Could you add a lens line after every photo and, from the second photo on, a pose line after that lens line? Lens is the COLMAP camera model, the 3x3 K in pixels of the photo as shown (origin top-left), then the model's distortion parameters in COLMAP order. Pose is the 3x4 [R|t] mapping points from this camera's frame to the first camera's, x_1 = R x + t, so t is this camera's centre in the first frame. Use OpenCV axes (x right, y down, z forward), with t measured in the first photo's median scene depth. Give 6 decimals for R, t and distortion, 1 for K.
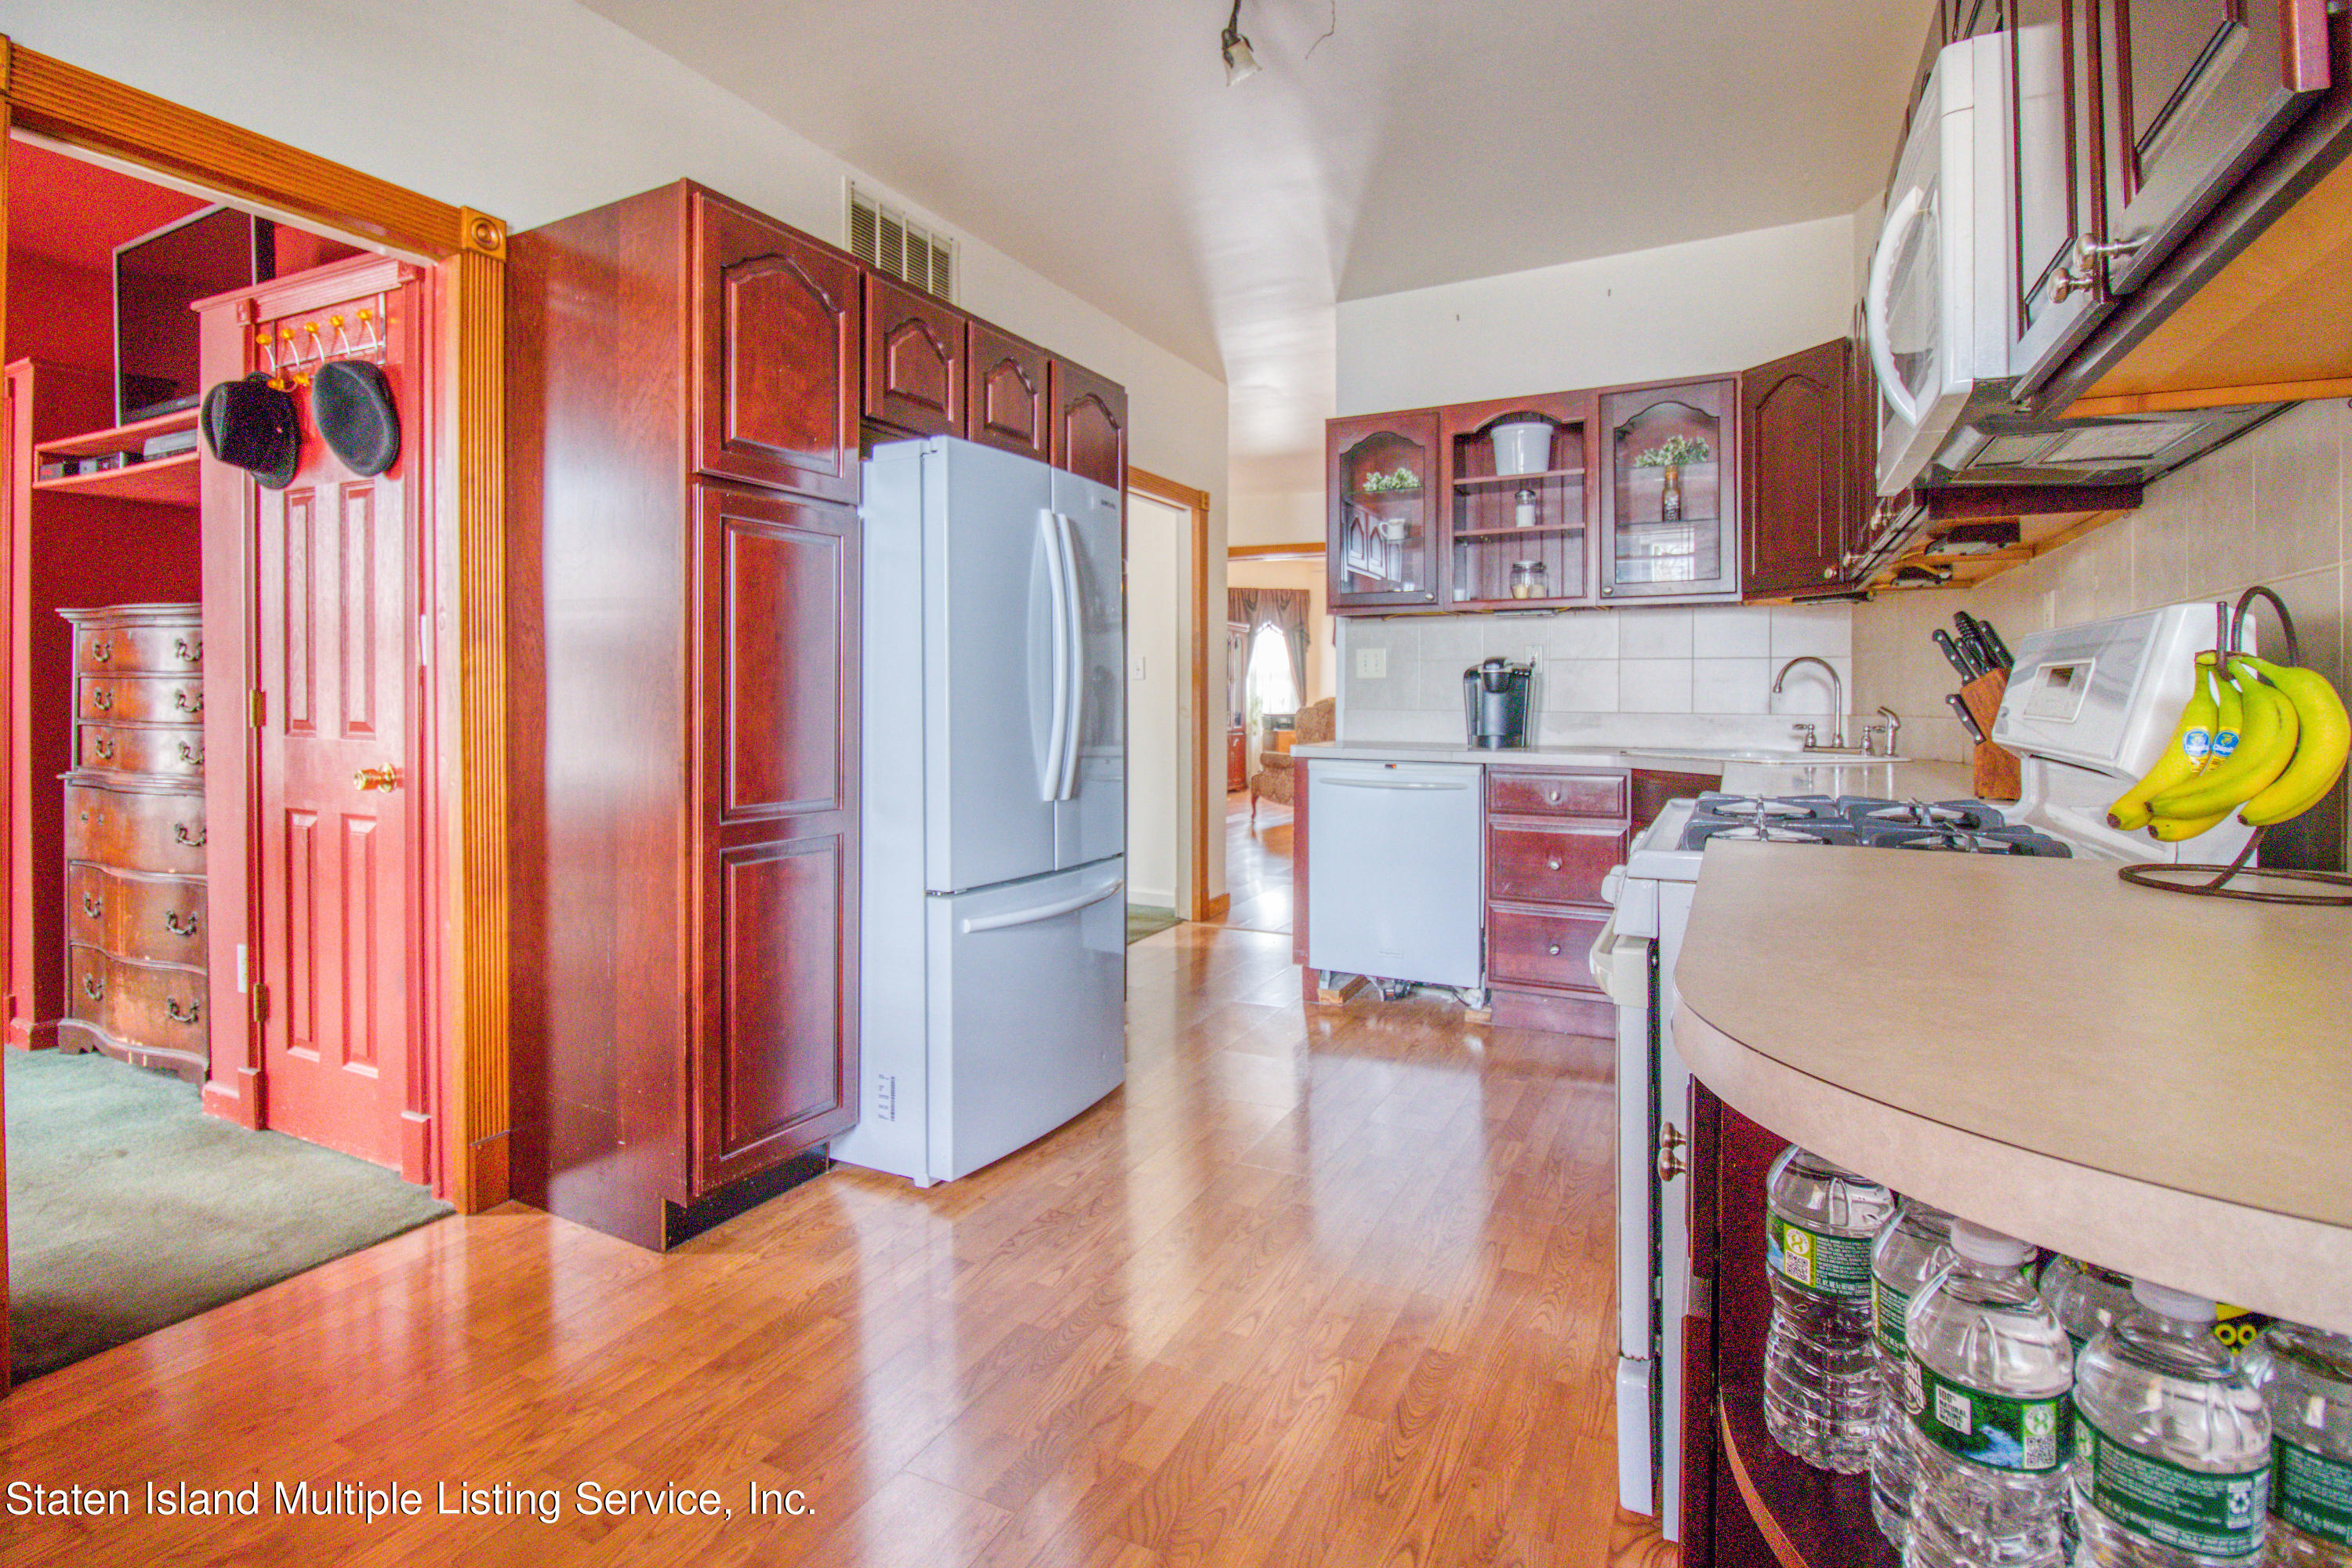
lens RADIAL K [[1119.8, 0, 1183.5], [0, 1119.8, 694.5], [0, 0, 1]] dist [0.002455, -0.011539]
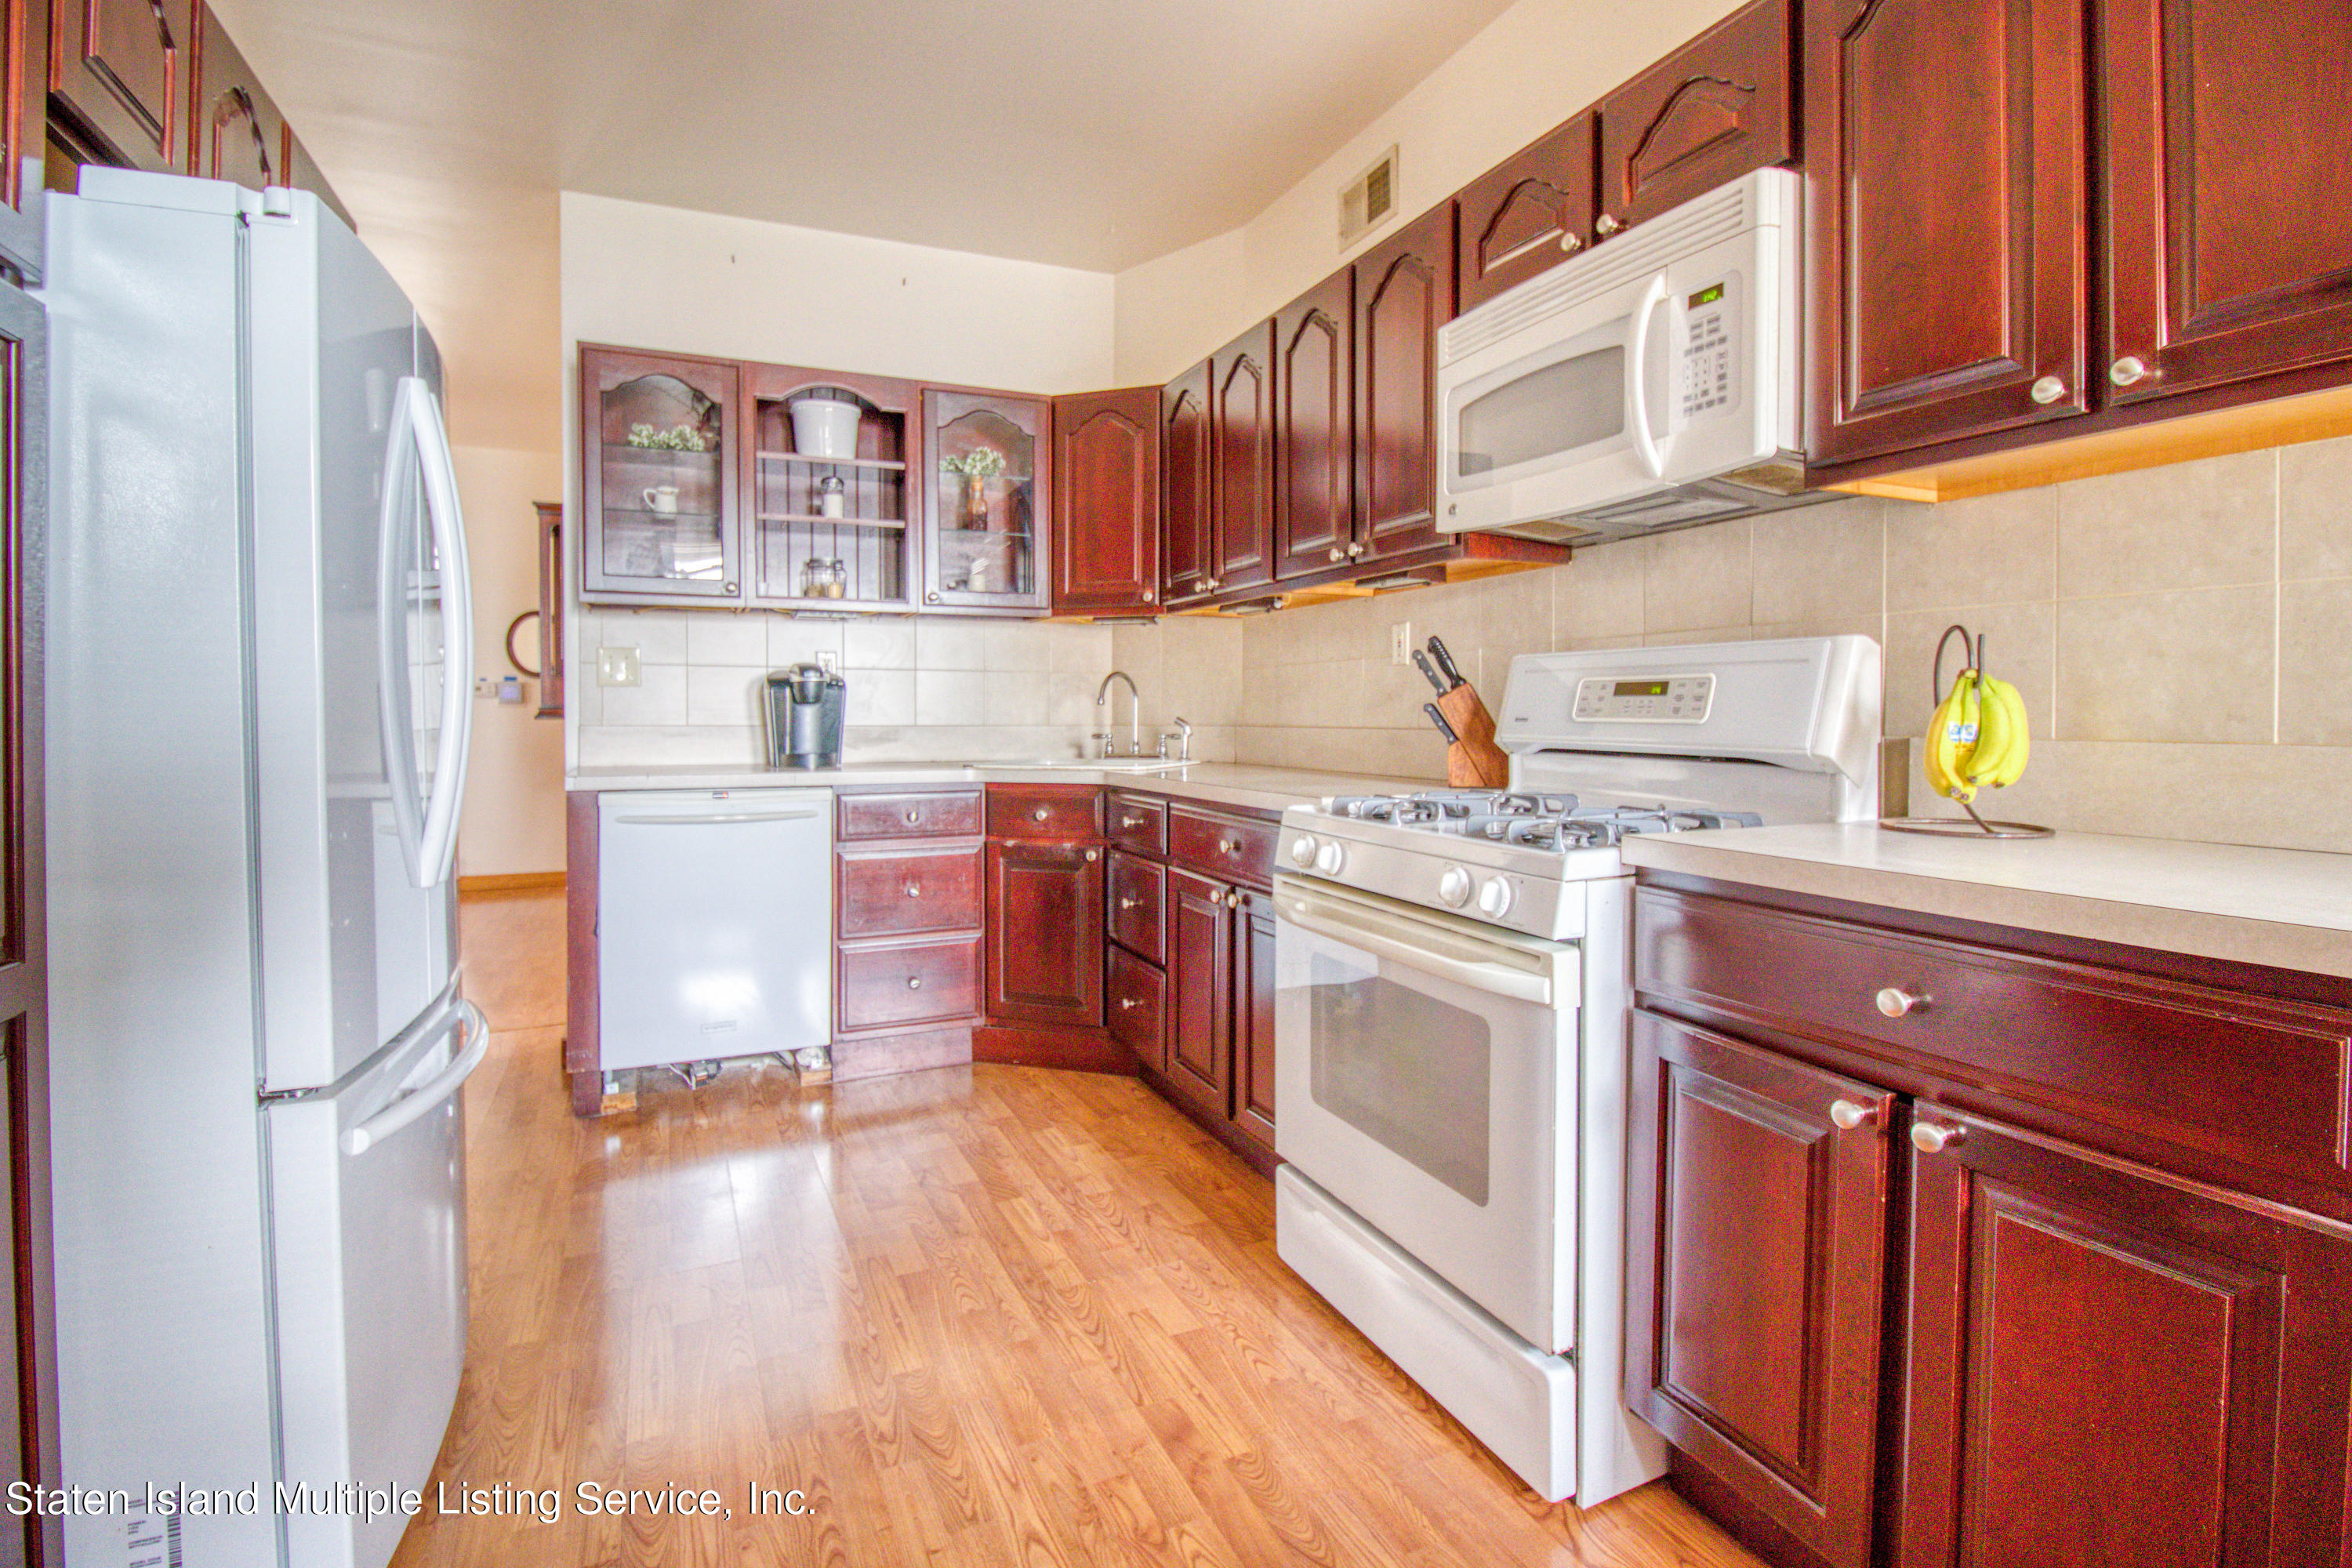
lens RADIAL K [[1119.8, 0, 1175.1], [0, 1119.8, 722.1], [0, 0, 1]] dist [0.002455, -0.011539]
pose [[0.633284, -0.010575, 0.773847, -0.224380], [0.002113, 0.999927, 0.011935, 0.002505], [-0.773916, -0.005923, 0.633260, 0.235031]]
